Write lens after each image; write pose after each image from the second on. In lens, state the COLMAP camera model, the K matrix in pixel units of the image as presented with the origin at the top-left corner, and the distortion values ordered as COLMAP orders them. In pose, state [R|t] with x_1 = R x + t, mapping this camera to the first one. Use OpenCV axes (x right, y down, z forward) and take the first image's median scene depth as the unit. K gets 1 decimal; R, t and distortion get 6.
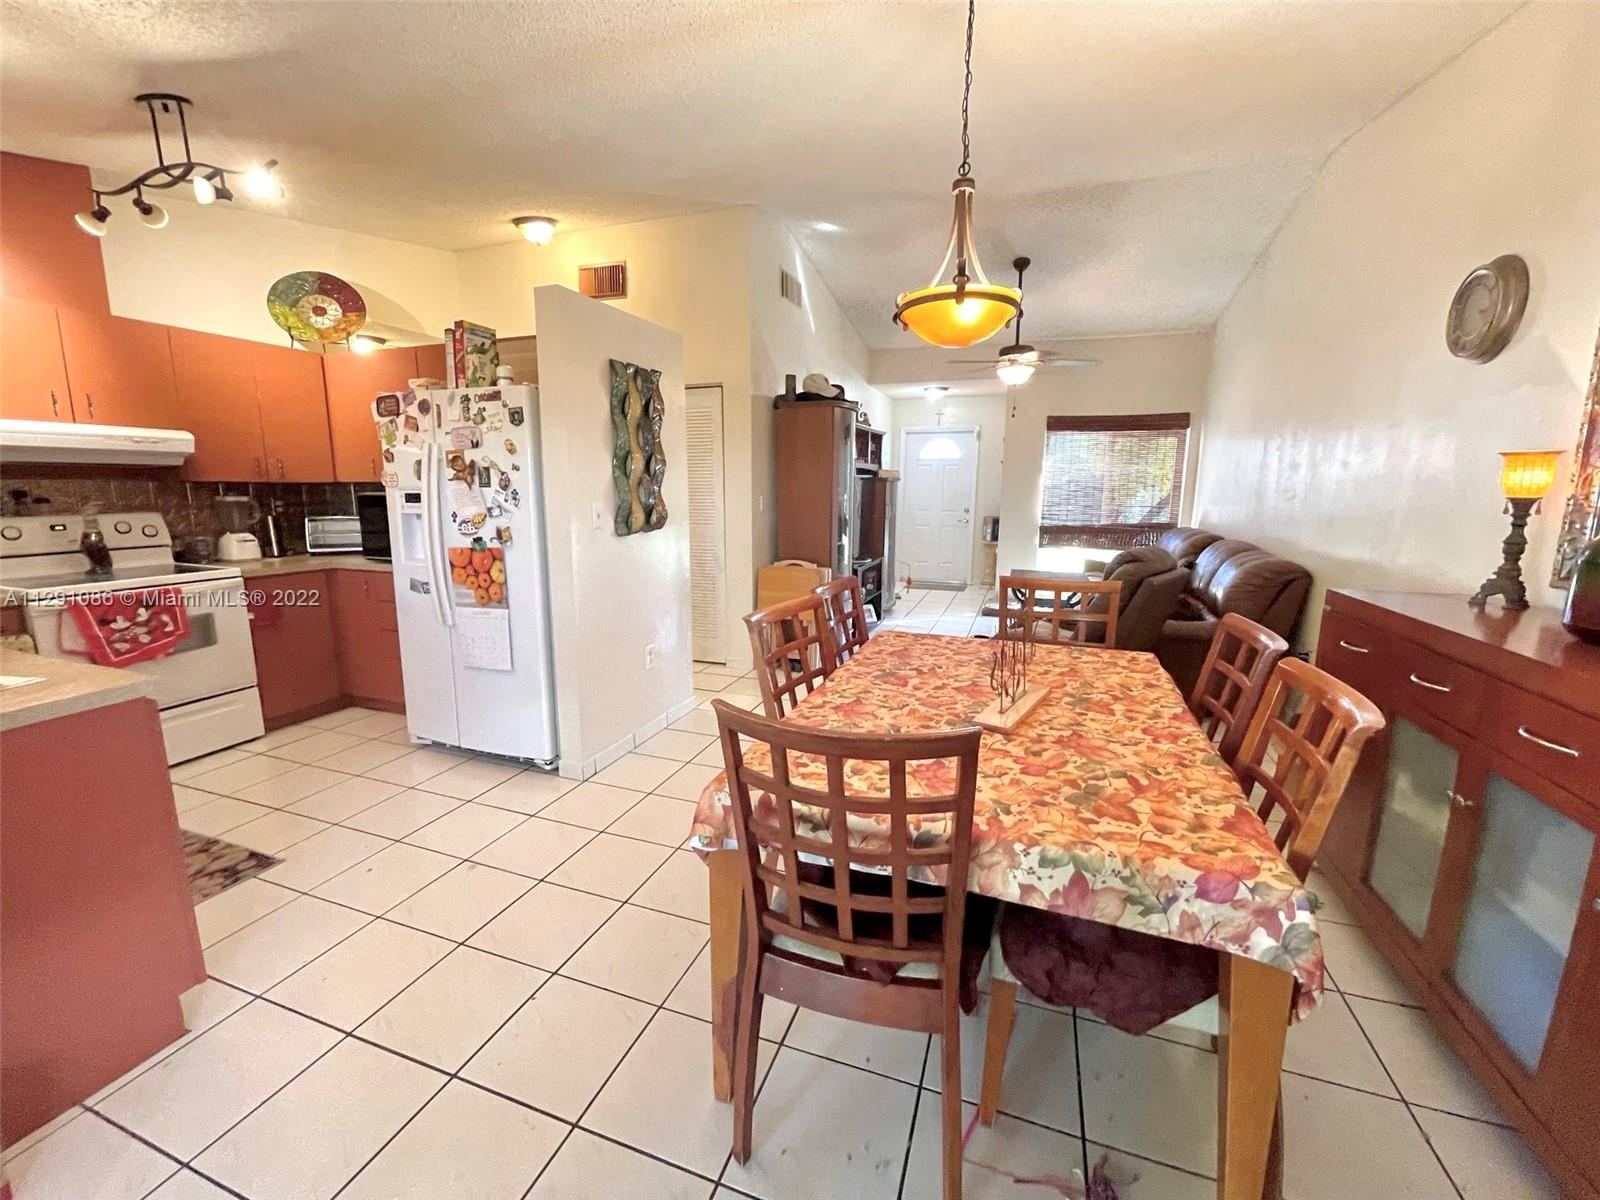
lens RADIAL K [[650.7, 0, 798.1], [0, 650.7, 595.5], [0, 0, 1]] dist [-0.001840, 0.000451]
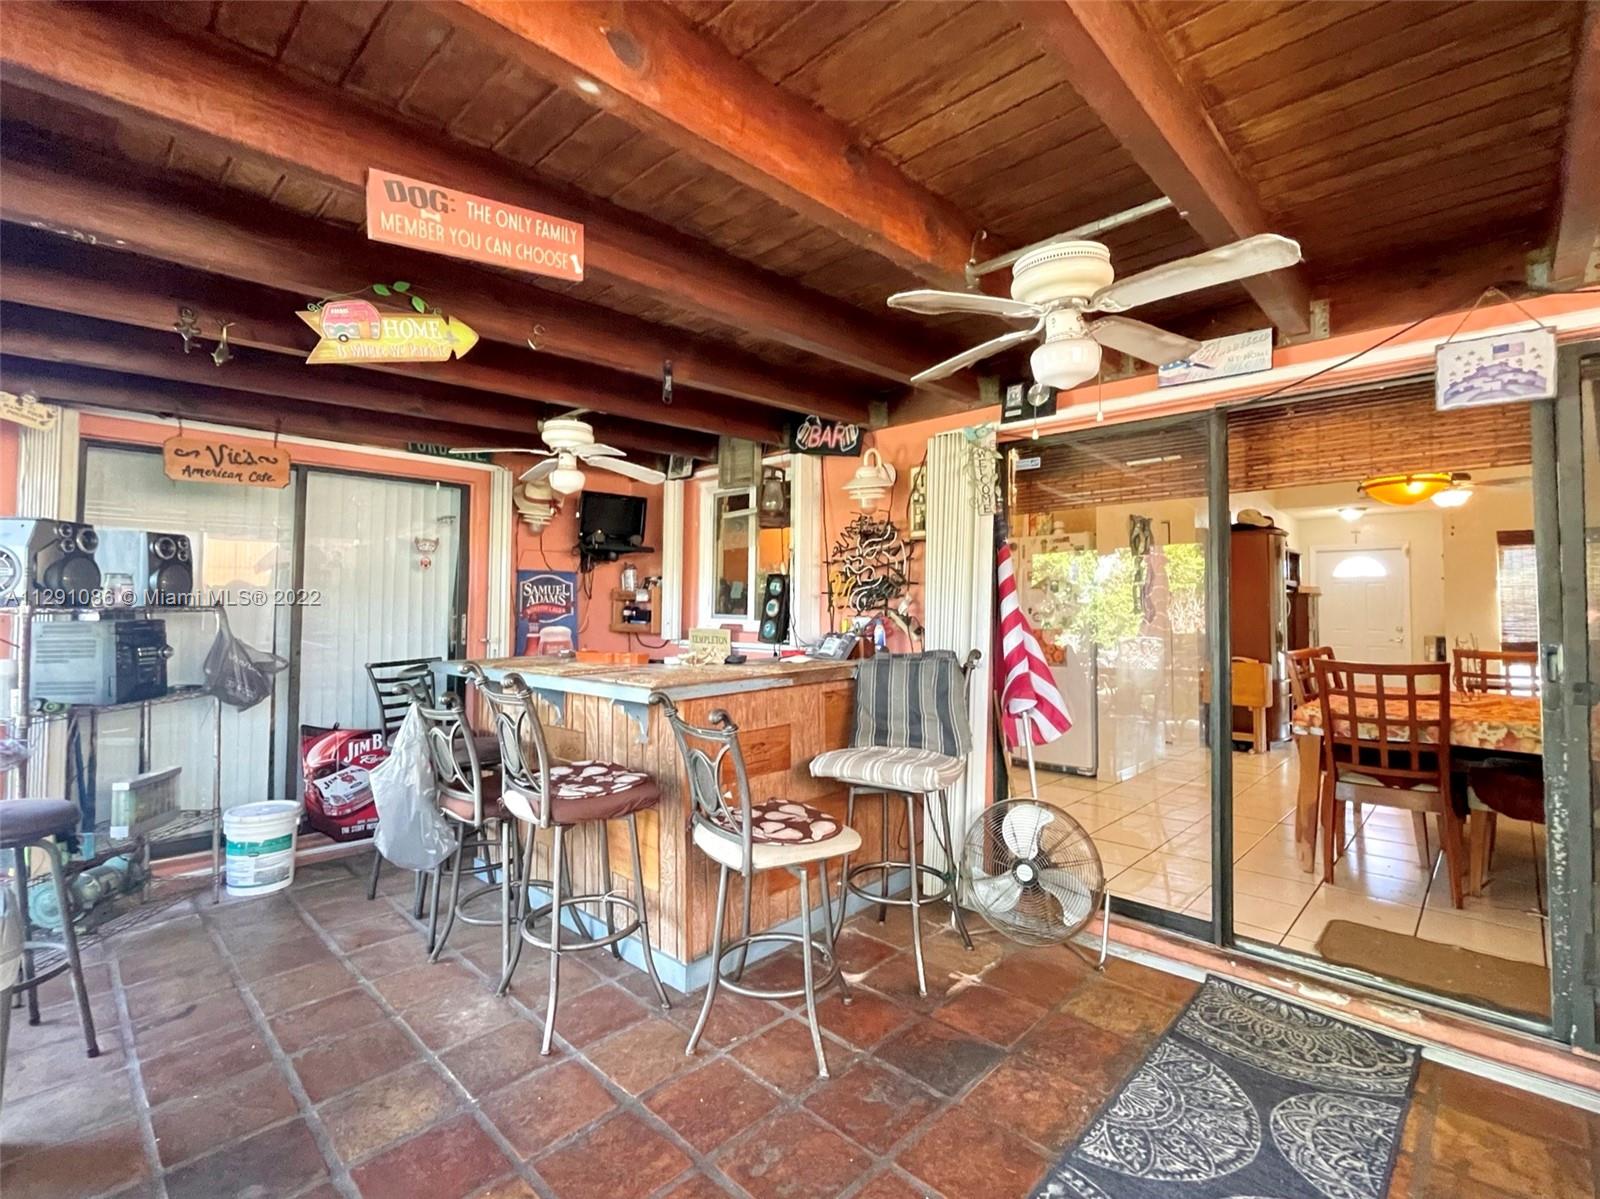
lens RADIAL K [[736.8, 0, 802.4], [0, 736.8, 576.2], [0, 0, 1]] dist [0.001113, 0.000952]
pose [[0.915701, -0.019732, -0.401375, -0.292935], [-0.069699, 0.975858, -0.206986, 0.214557], [0.395769, 0.217513, 0.892219, -0.890566]]
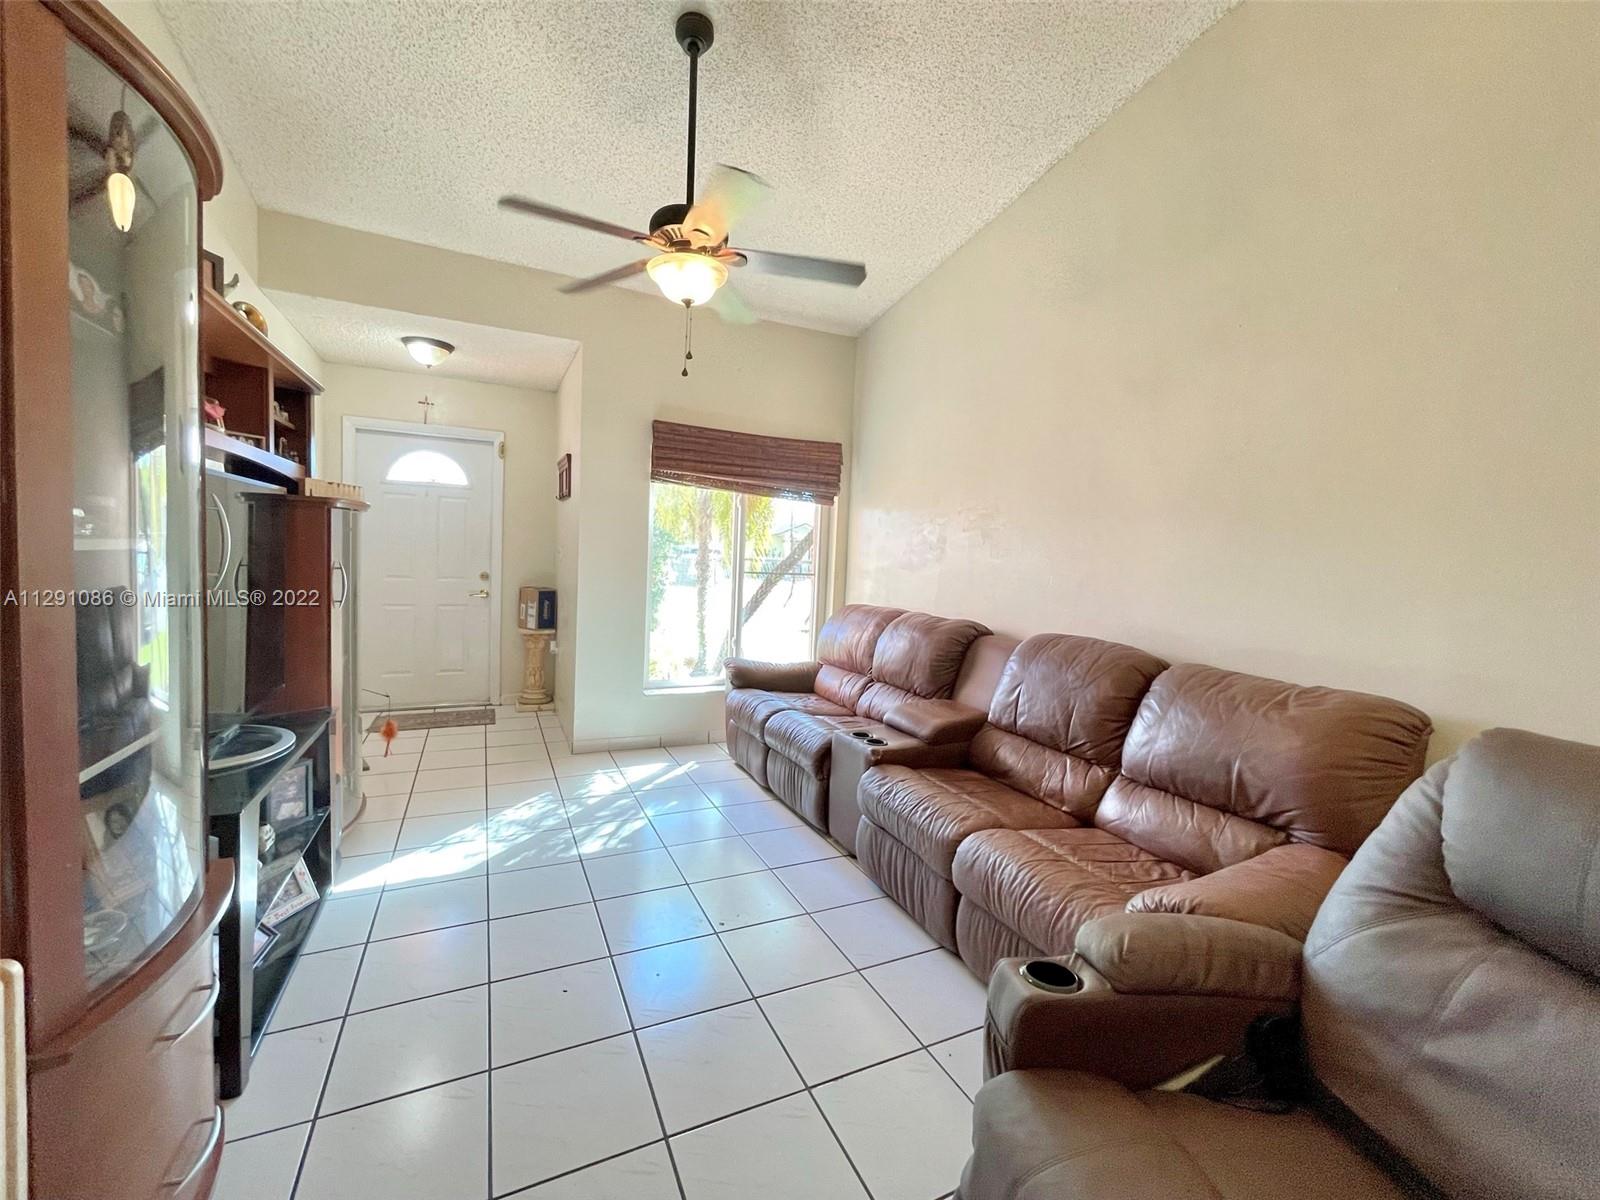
lens RADIAL K [[650.7, 0, 798.1], [0, 650.7, 595.5], [0, 0, 1]] dist [-0.001840, 0.000451]
pose [[0.701867, -0.032507, 0.711566, 0.113371], [0.098566, 0.993780, -0.051823, -0.157993], [-0.705456, 0.106509, 0.700705, 1.123238]]
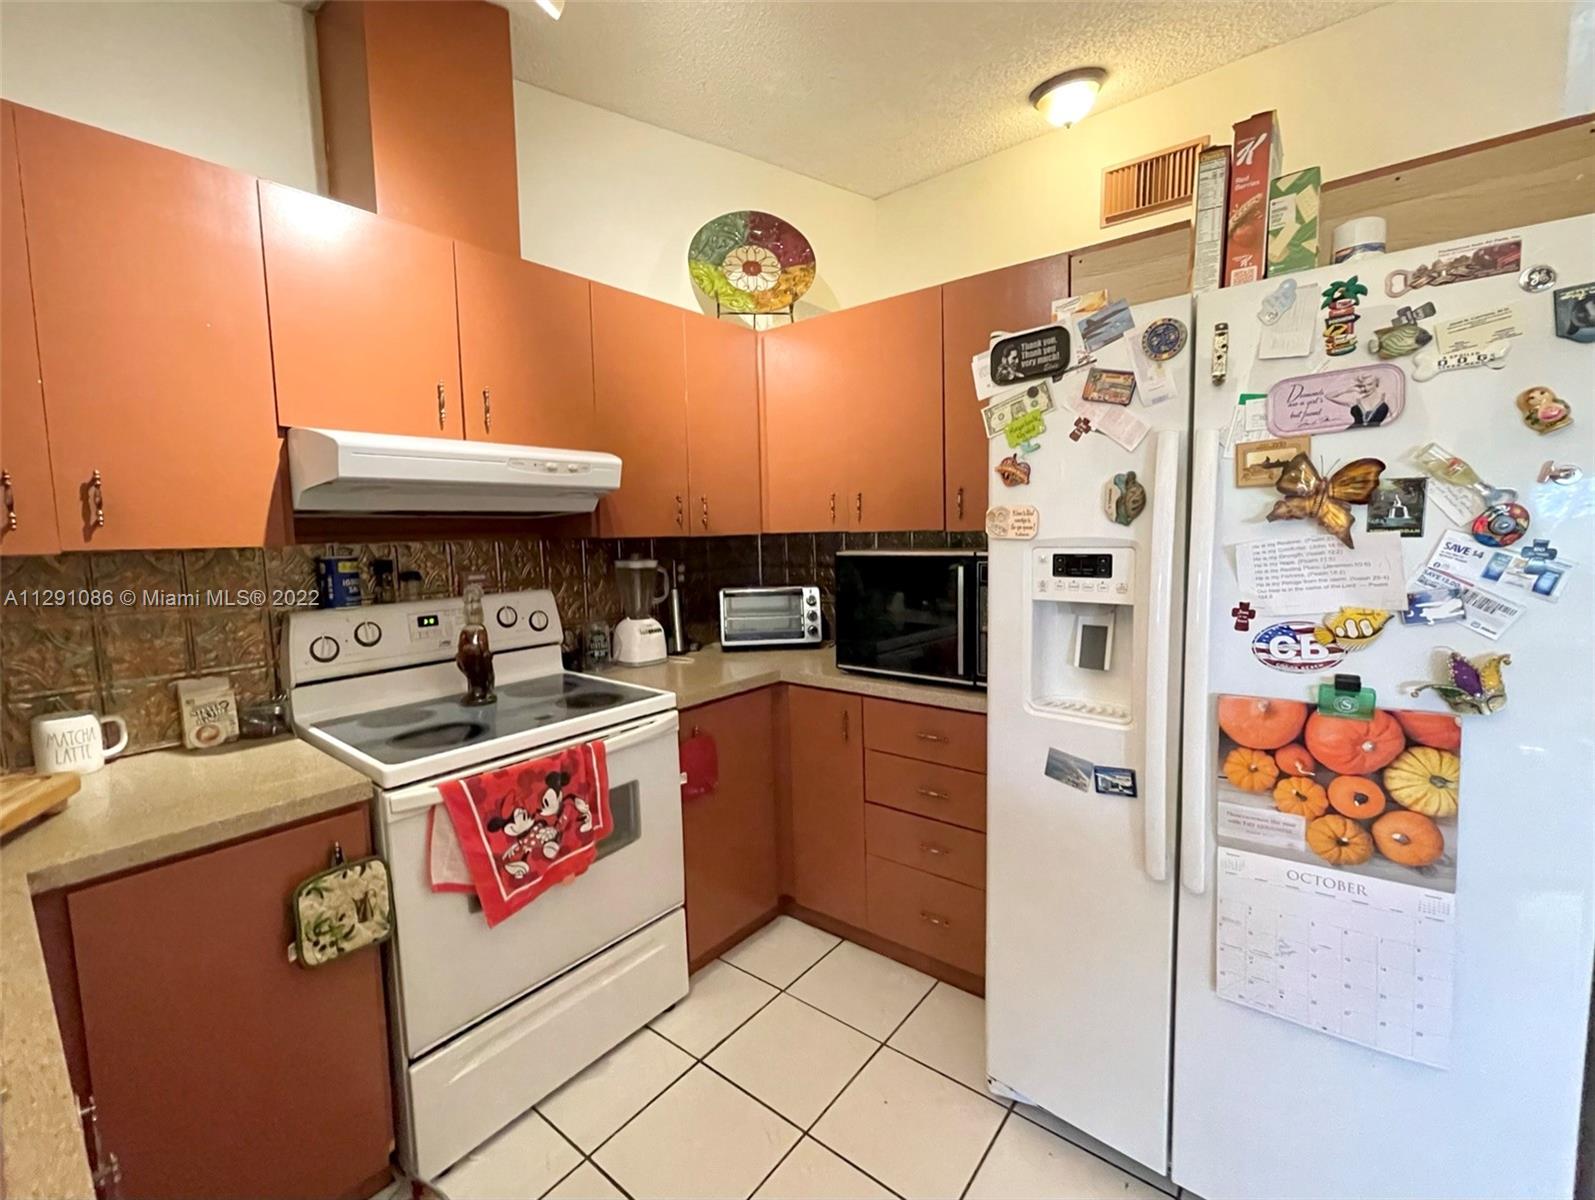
lens RADIAL K [[710.2, 0, 797.5], [0, 710.2, 600.0], [0, 0, 1]] dist [-0.004626, -0.000166]
pose [[0.943950, 0.005441, -0.330044, -0.614192], [-0.027552, 0.997674, -0.062355, -0.093745], [0.328936, 0.067953, 0.941904, 0.505532]]
